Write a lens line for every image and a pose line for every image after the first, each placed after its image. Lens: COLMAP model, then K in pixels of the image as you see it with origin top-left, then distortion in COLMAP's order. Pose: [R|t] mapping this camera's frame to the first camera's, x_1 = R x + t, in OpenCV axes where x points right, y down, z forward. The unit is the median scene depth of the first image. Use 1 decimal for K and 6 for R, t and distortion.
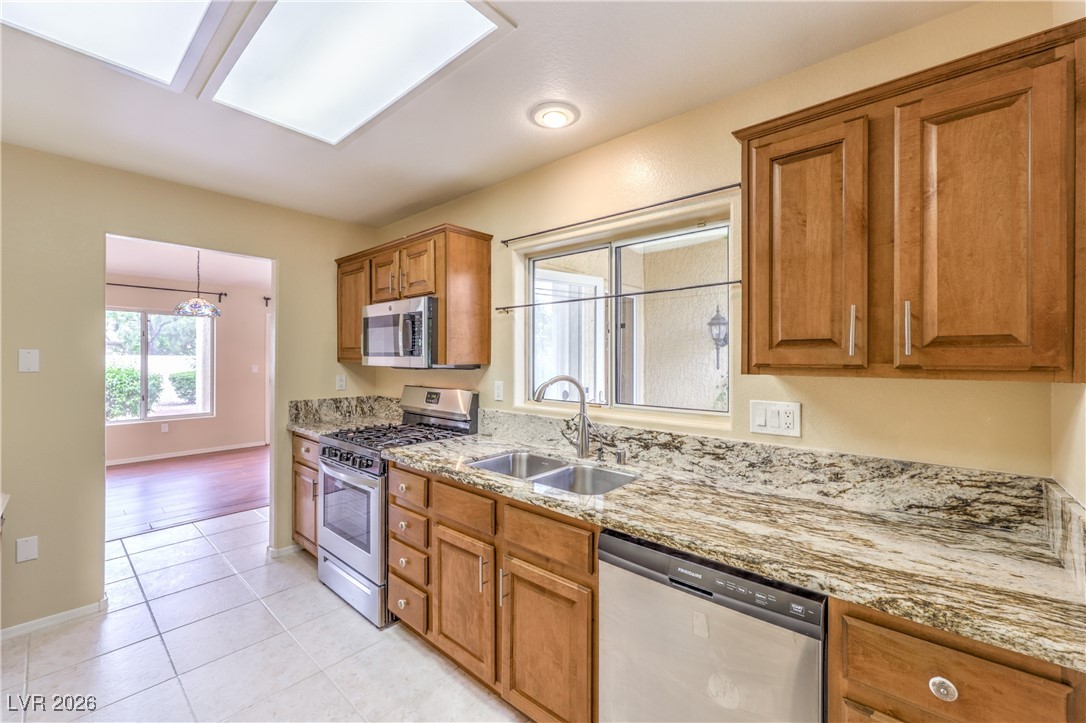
lens RADIAL K [[445.4, 0, 542.3], [0, 445.4, 352.0], [0, 0, 1]] dist [-0.001341, -0.000294]
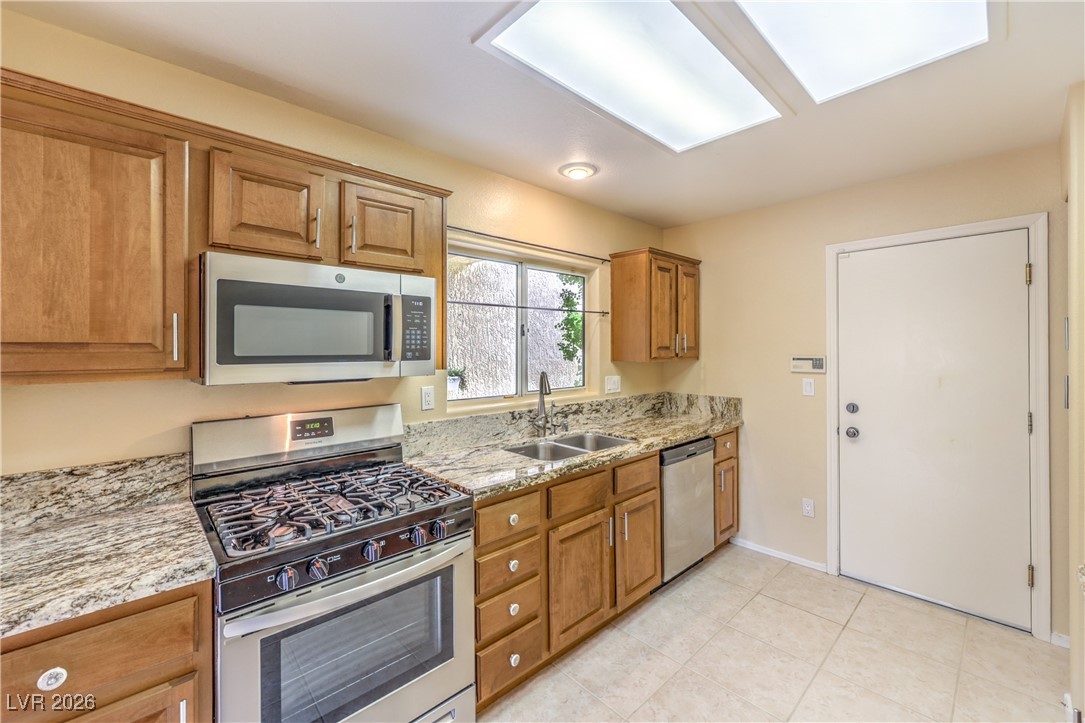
lens RADIAL K [[445.0, 0, 534.9], [0, 445.0, 344.5], [0, 0, 1]] dist [-0.001341, -0.000294]
pose [[0.093258, 0.004475, 0.995632, -1.276187], [-0.006973, 0.999968, -0.003841, -0.017153], [-0.995618, -0.006585, 0.093286, 1.000857]]
